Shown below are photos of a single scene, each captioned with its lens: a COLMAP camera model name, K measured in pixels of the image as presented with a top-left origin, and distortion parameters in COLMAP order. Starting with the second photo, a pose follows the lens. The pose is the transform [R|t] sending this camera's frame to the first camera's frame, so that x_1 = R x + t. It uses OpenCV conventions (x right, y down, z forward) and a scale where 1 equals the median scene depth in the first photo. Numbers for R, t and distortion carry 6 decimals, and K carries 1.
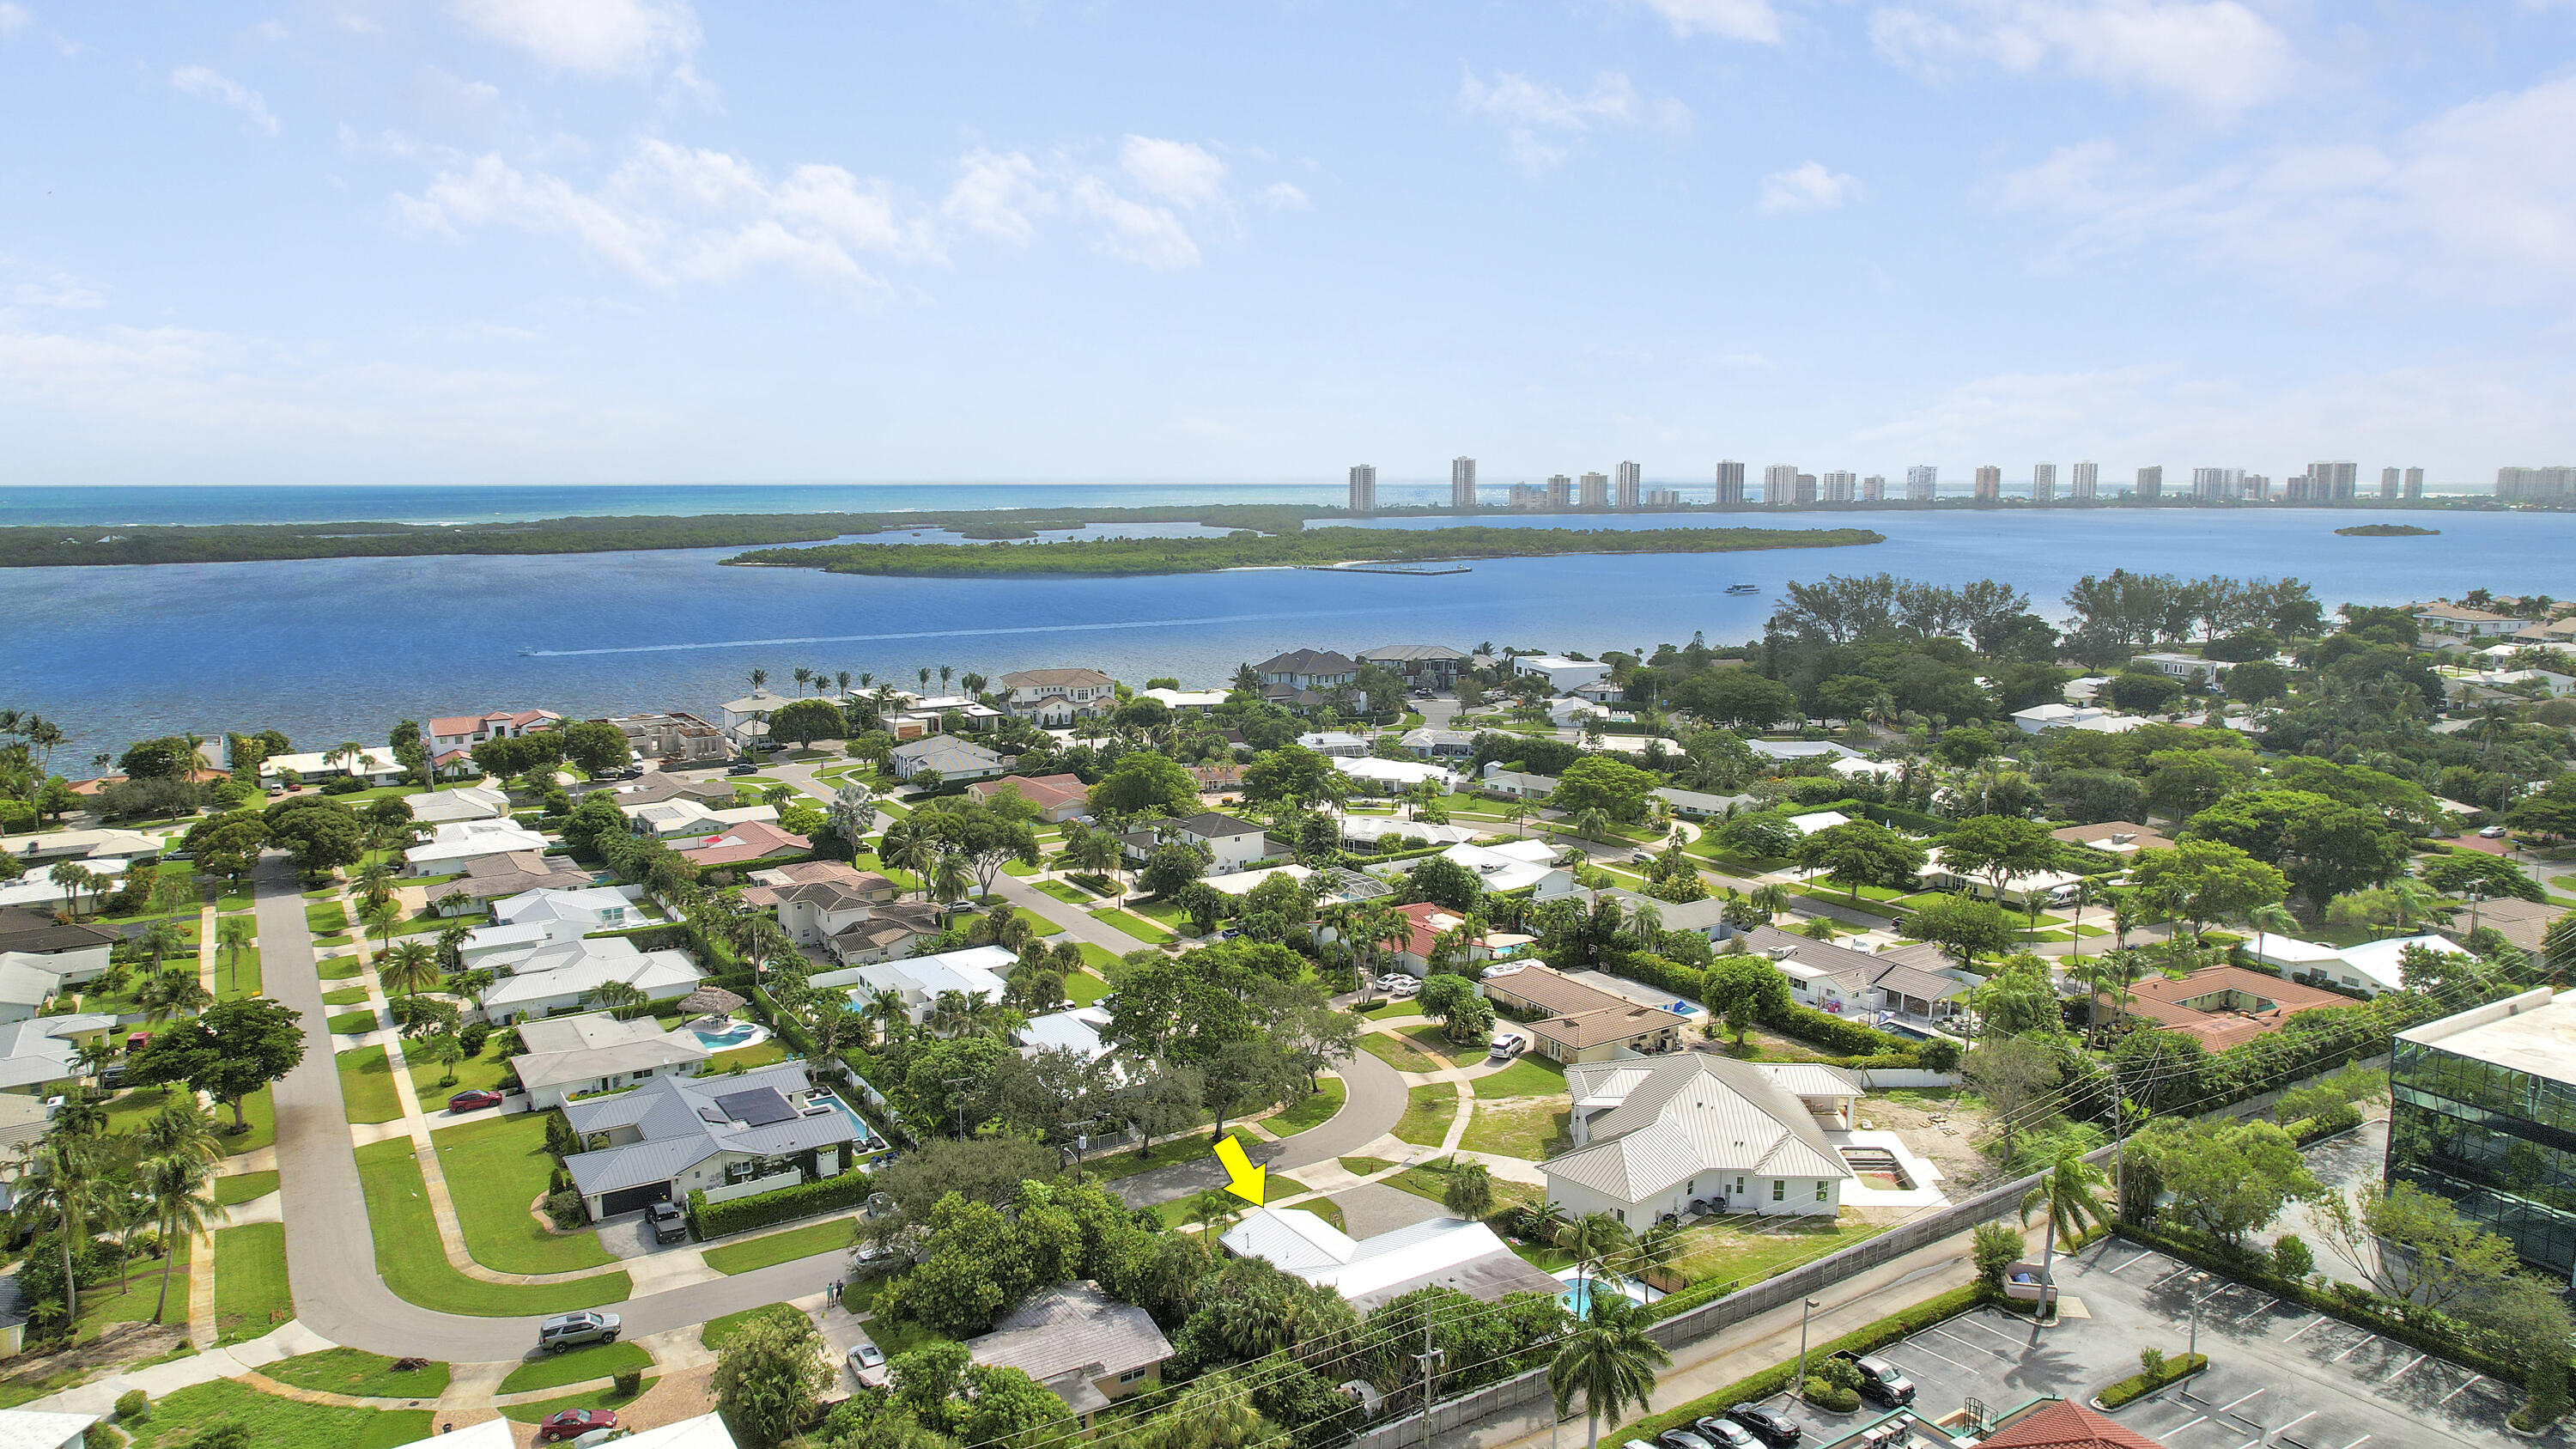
lens RADIAL K [[1673.4, 0, 1262.4], [0, 1673.4, 613.2], [0, 0, 1]] dist [-0.062404, 0.047612]
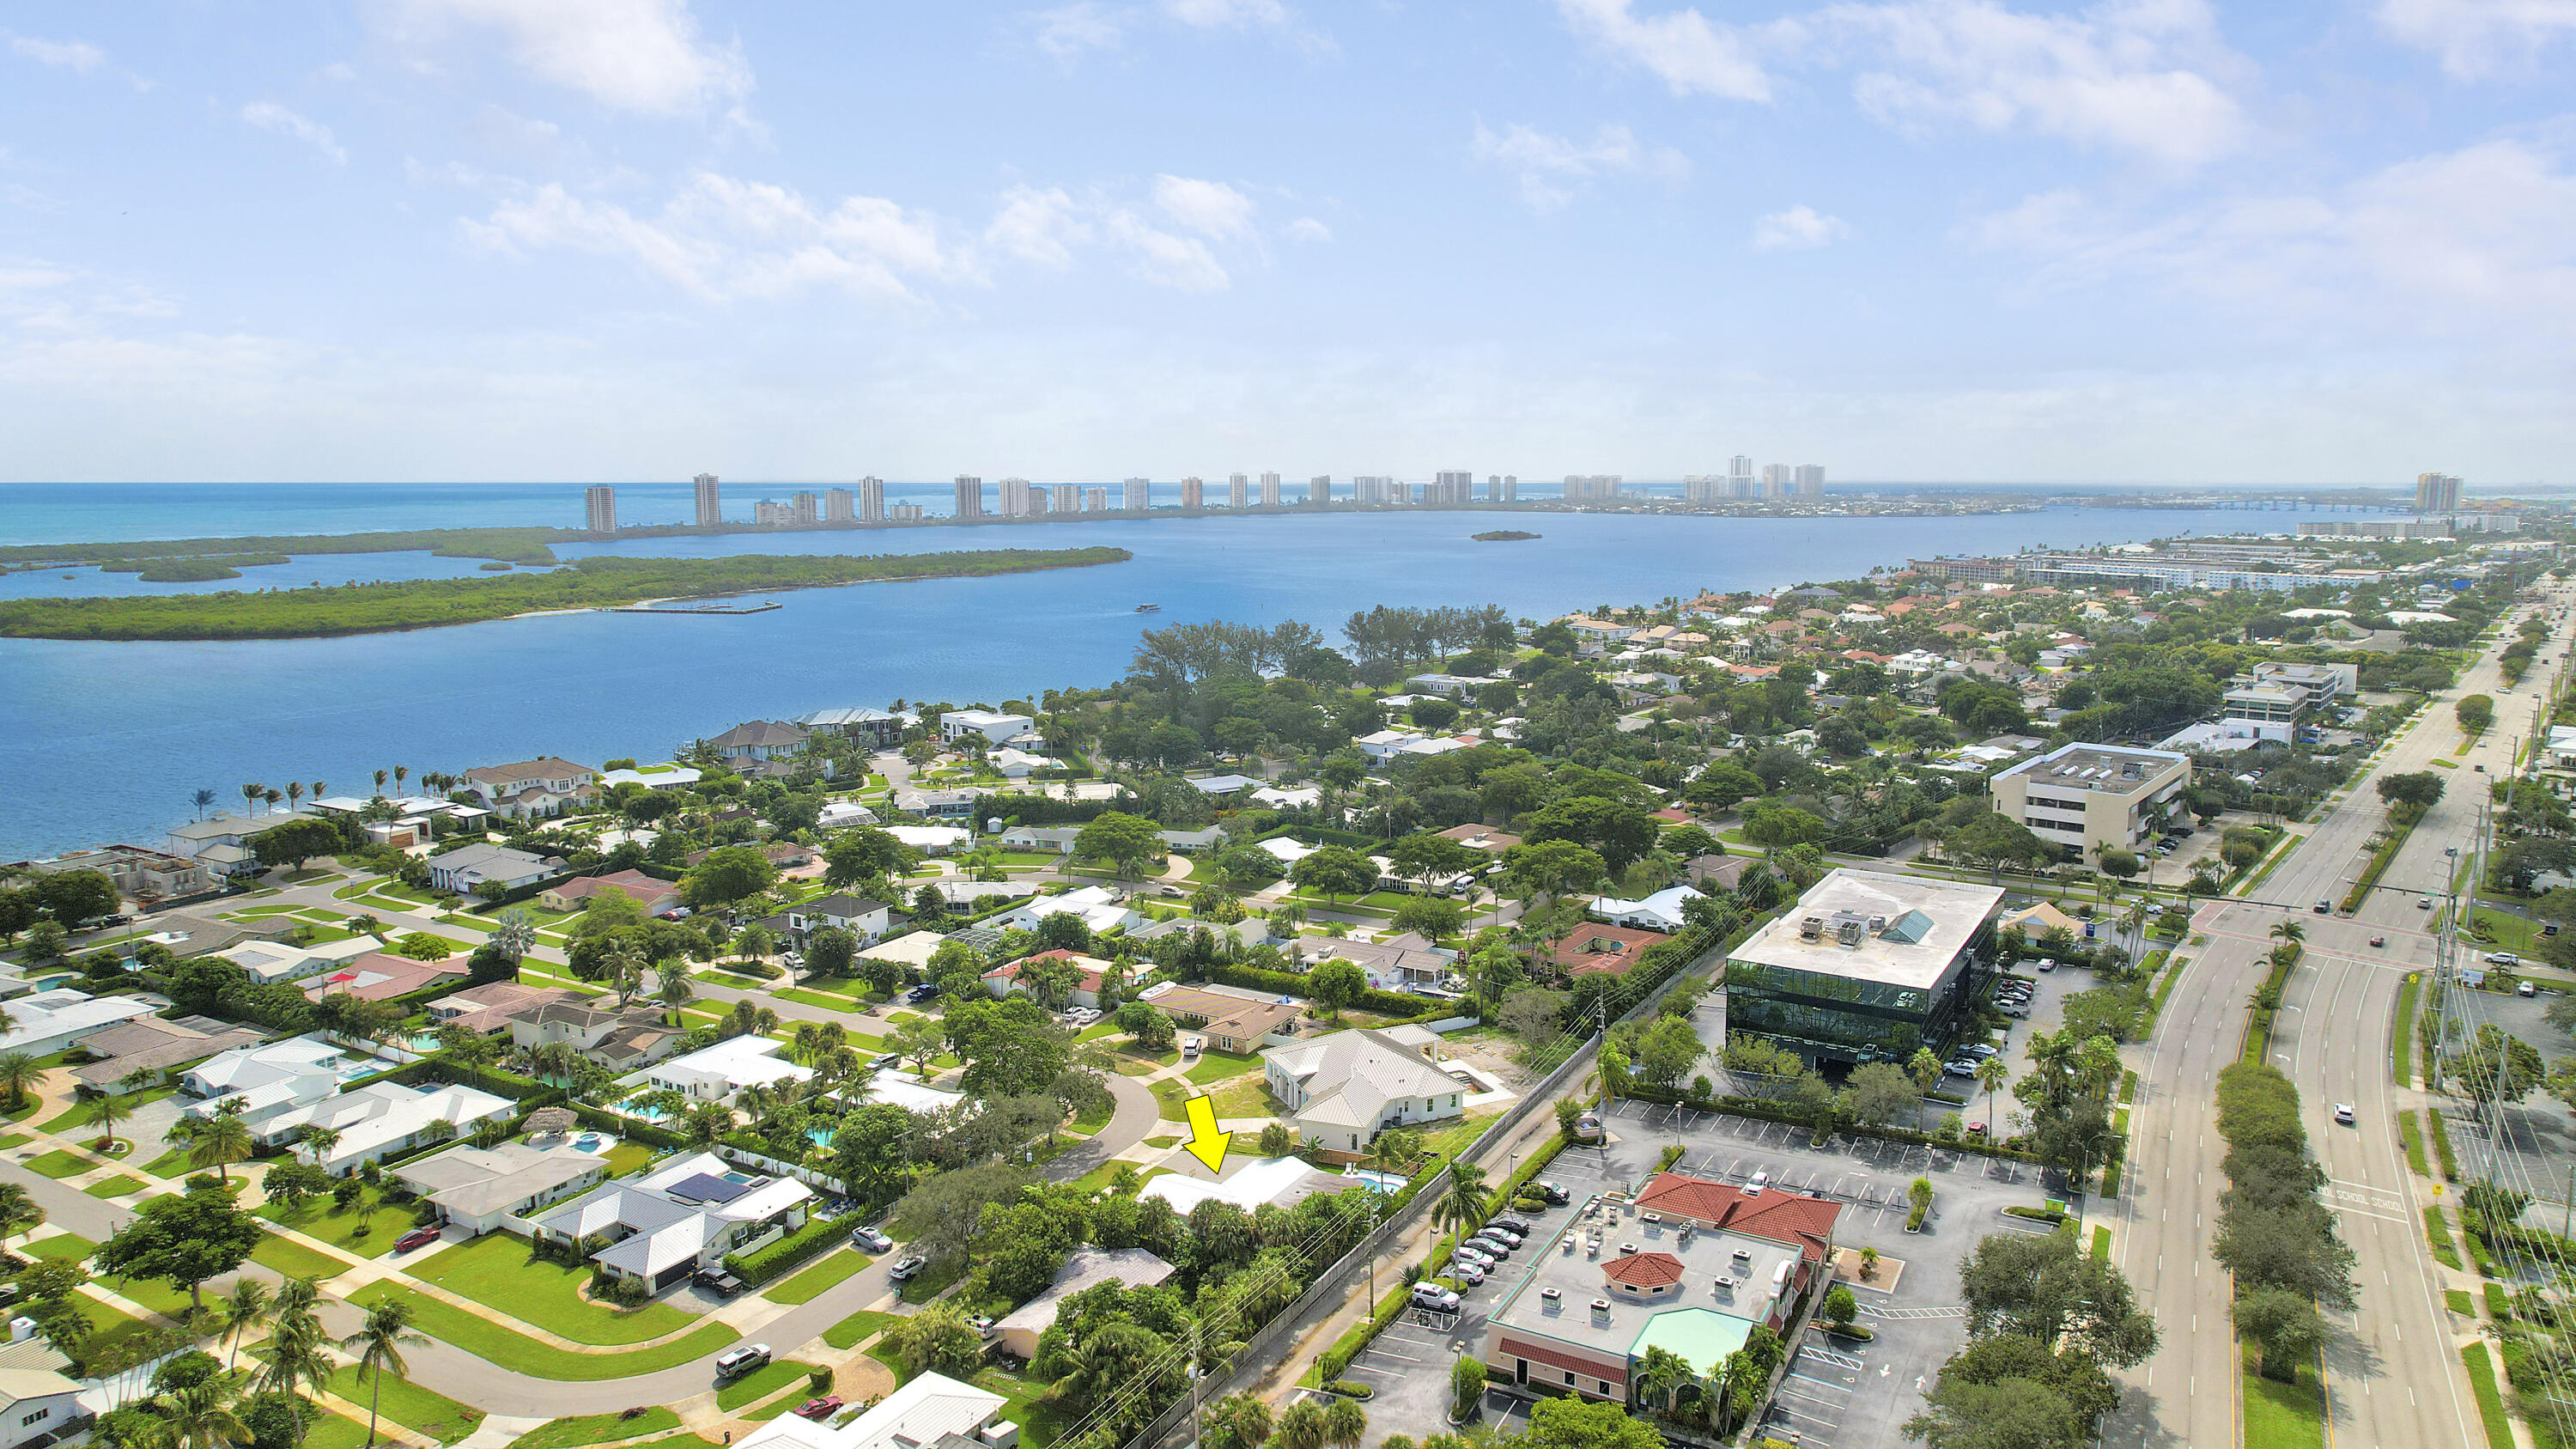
lens RADIAL K [[1642.9, 0, 1287.6], [0, 1642.9, 642.6], [0, 0, 1]] dist [-0.062762, 0.046357]
pose [[0.883689, -0.052841, 0.465083, -0.375721], [0.043507, 0.998579, 0.030789, -0.111886], [-0.466049, -0.006974, 0.884731, -0.244210]]
